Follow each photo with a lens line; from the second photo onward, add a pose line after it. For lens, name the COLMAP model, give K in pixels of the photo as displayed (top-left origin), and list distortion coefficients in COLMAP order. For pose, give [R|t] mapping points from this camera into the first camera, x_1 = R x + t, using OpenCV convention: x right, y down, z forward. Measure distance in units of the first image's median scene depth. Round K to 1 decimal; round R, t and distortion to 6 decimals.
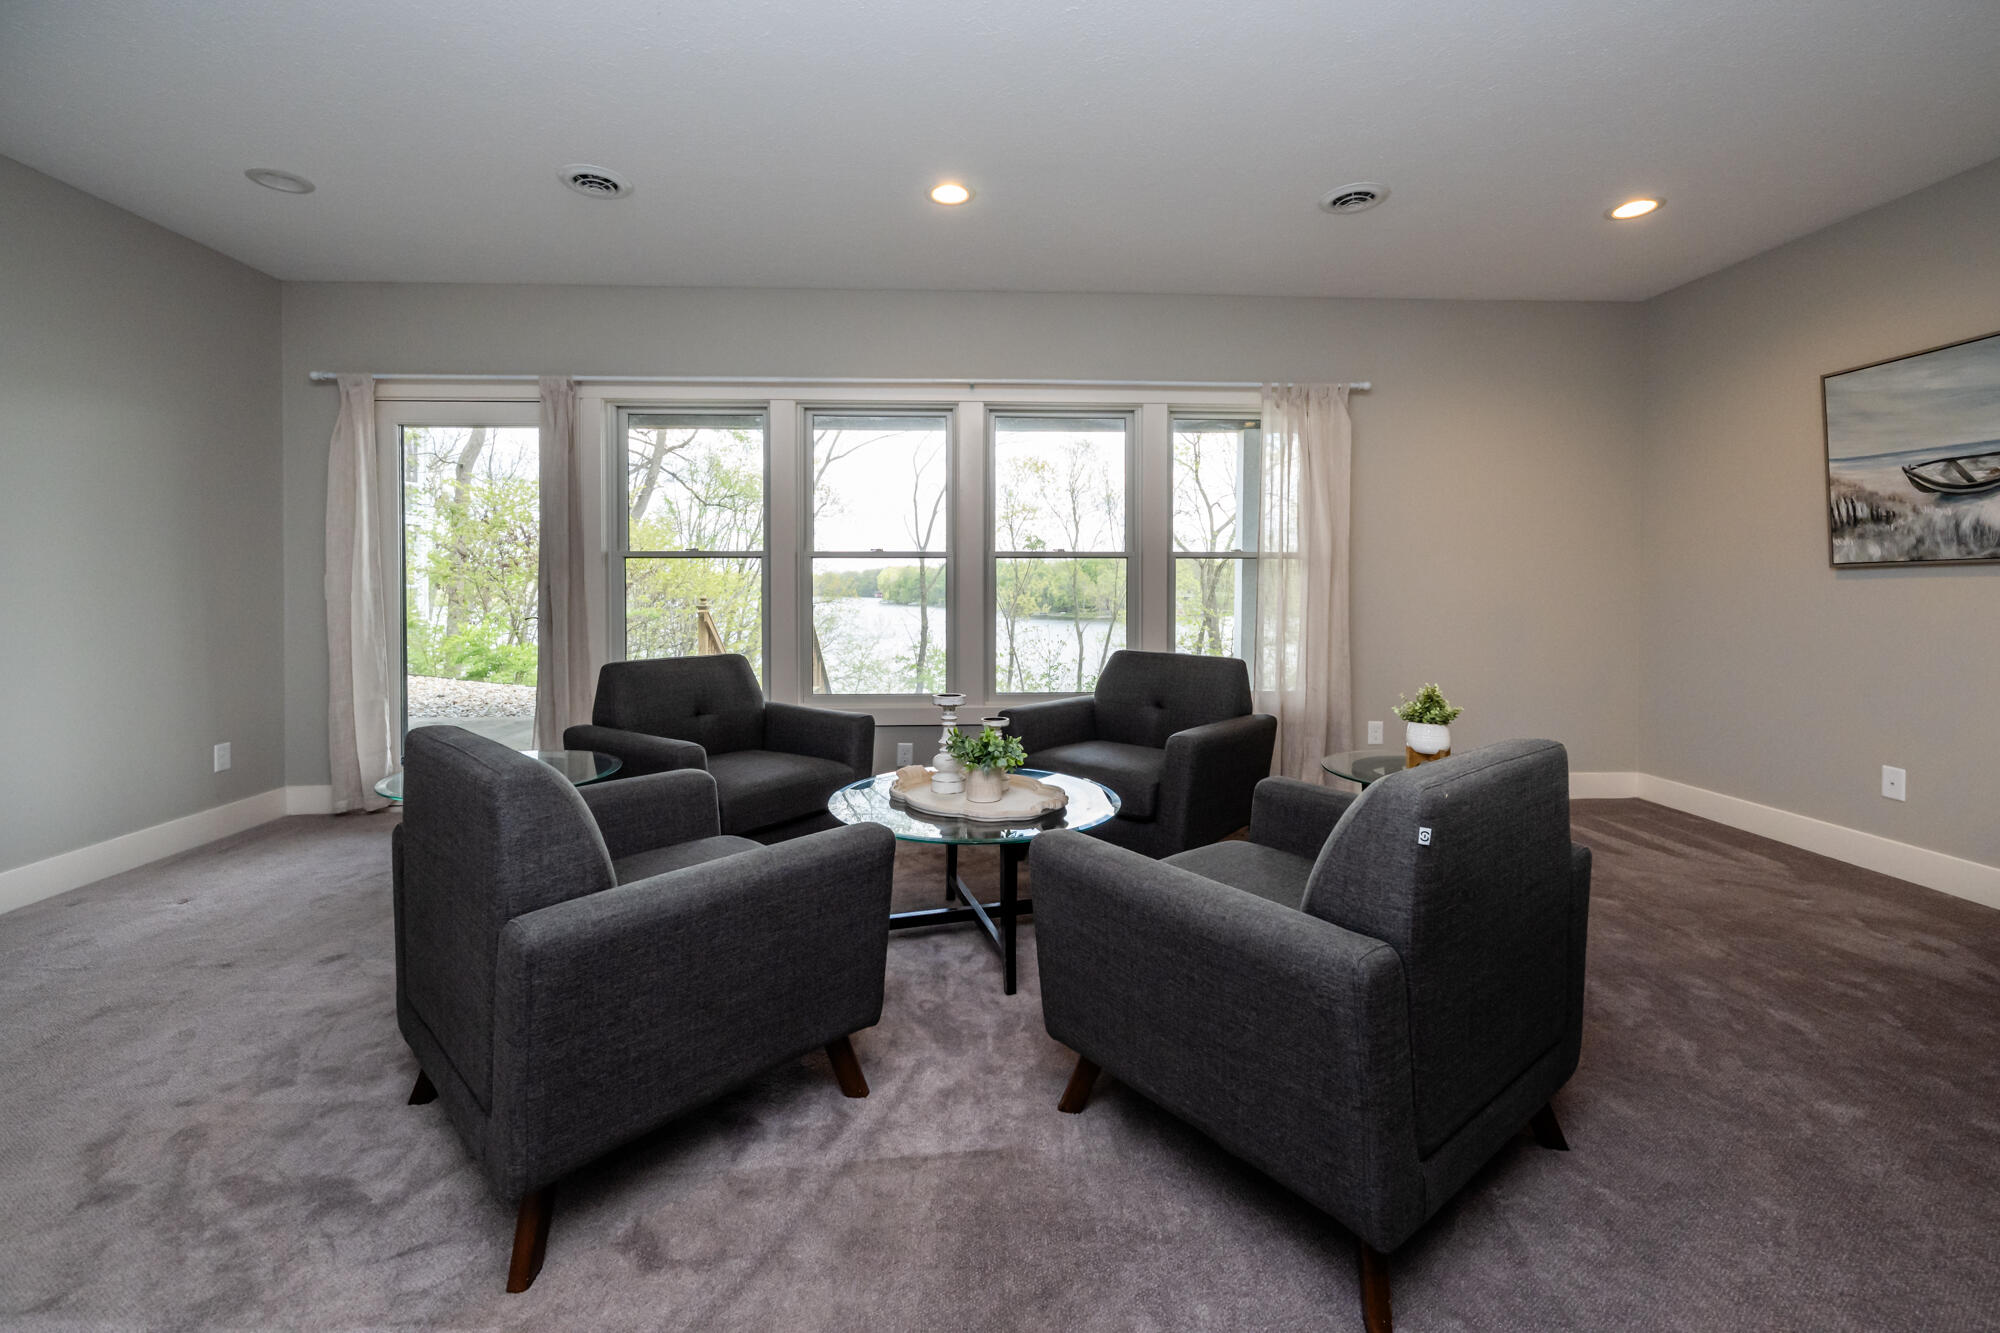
lens RADIAL K [[805.3, 0, 984.1], [0, 805.3, 592.8], [0, 0, 1]] dist [0.000611, -0.000012]
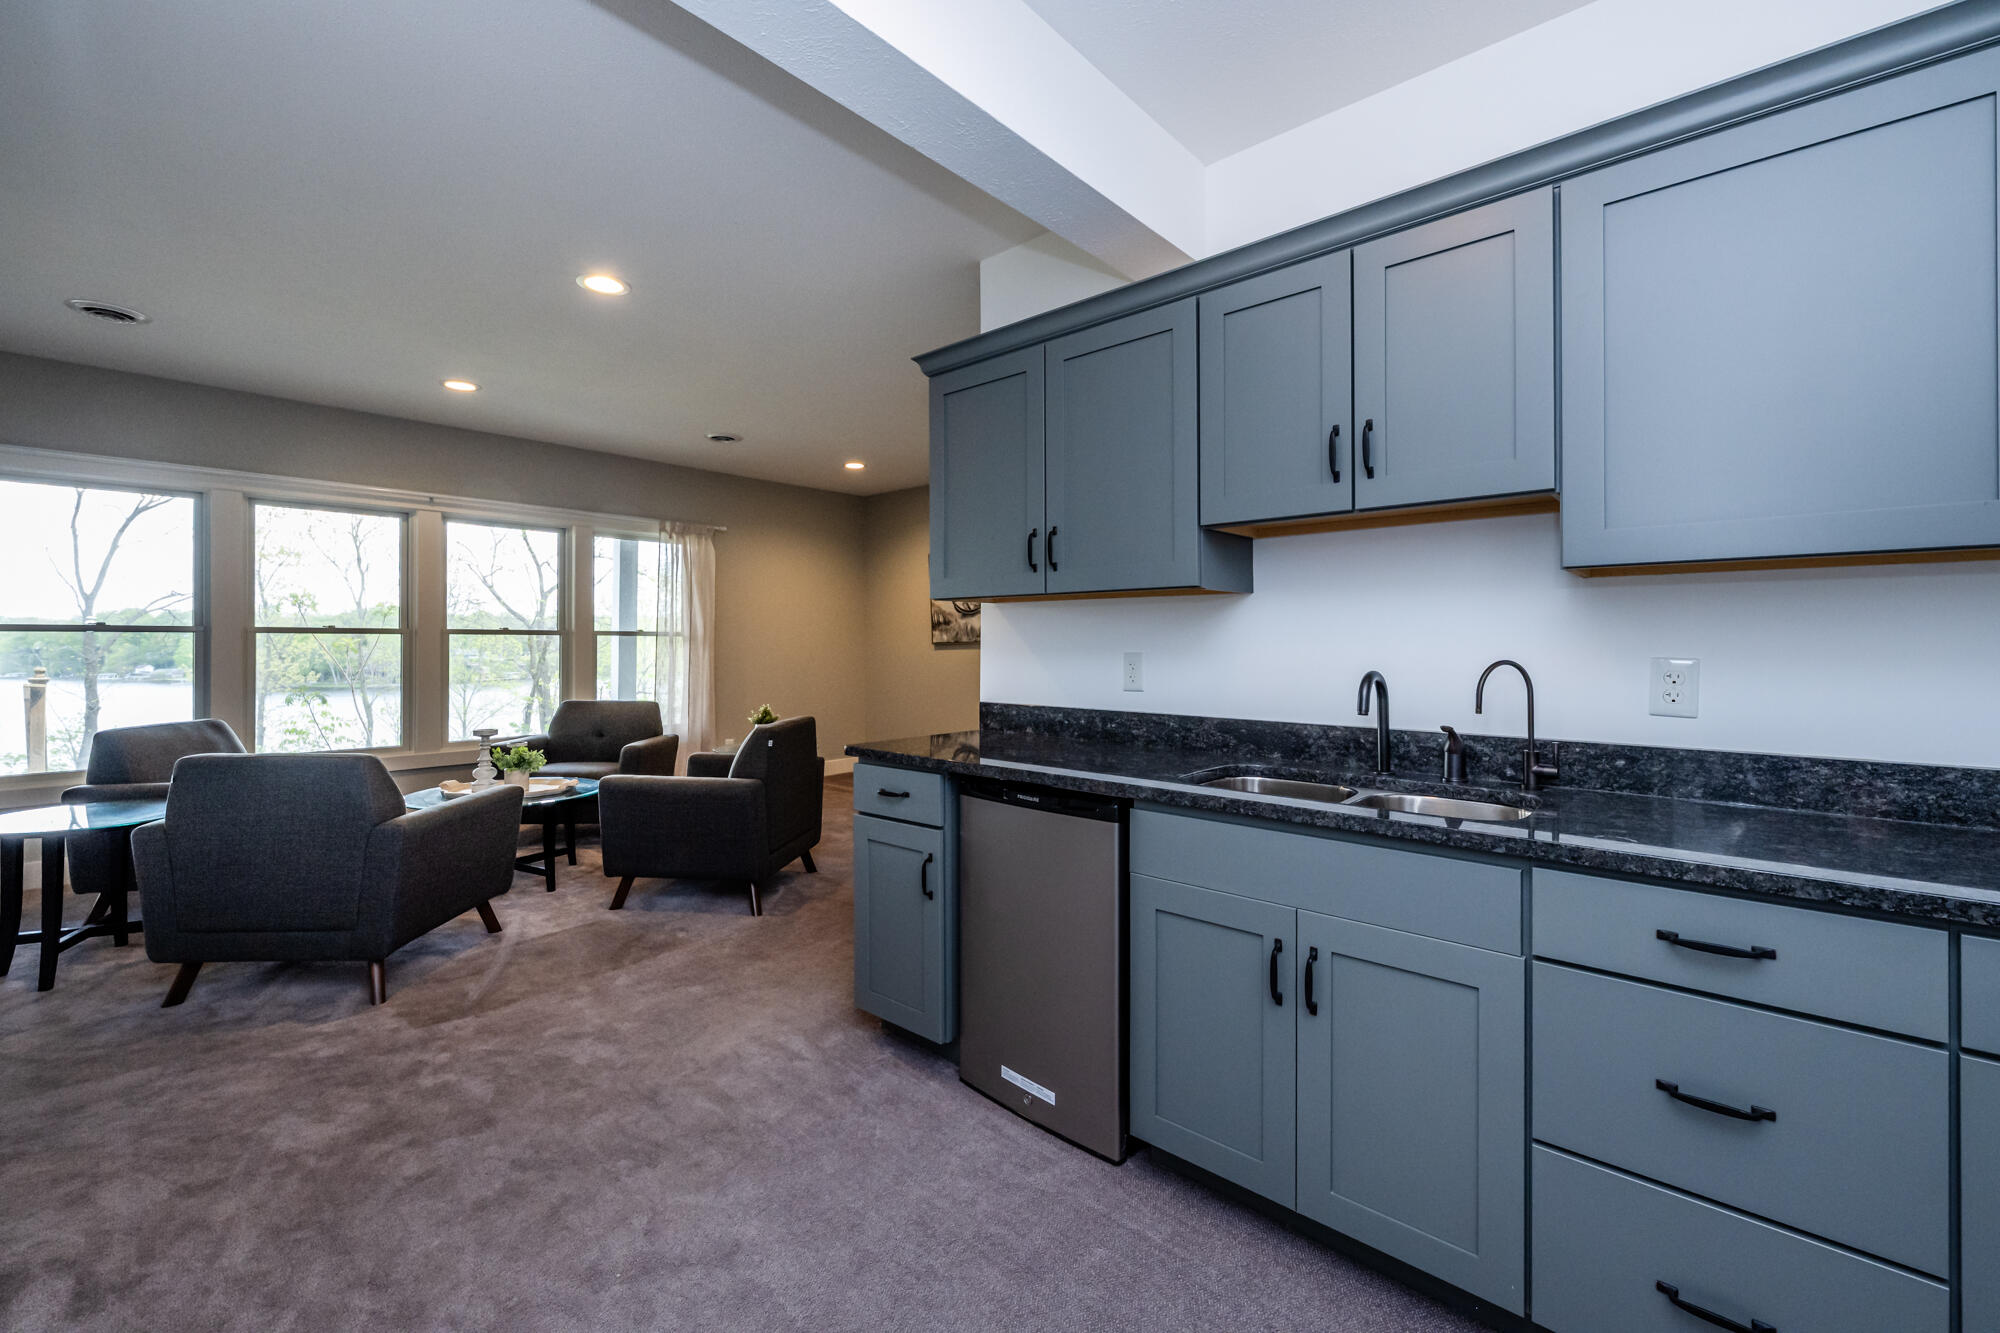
lens RADIAL K [[805.3, 0, 1000.6], [0, 805.3, 649.3], [0, 0, 1]] dist [0.000611, -0.000012]
pose [[0.691027, -0.002876, 0.722824, -0.380745], [0.007224, 0.999970, -0.002927, -0.012390], [-0.722793, 0.007245, 0.691026, -0.628746]]
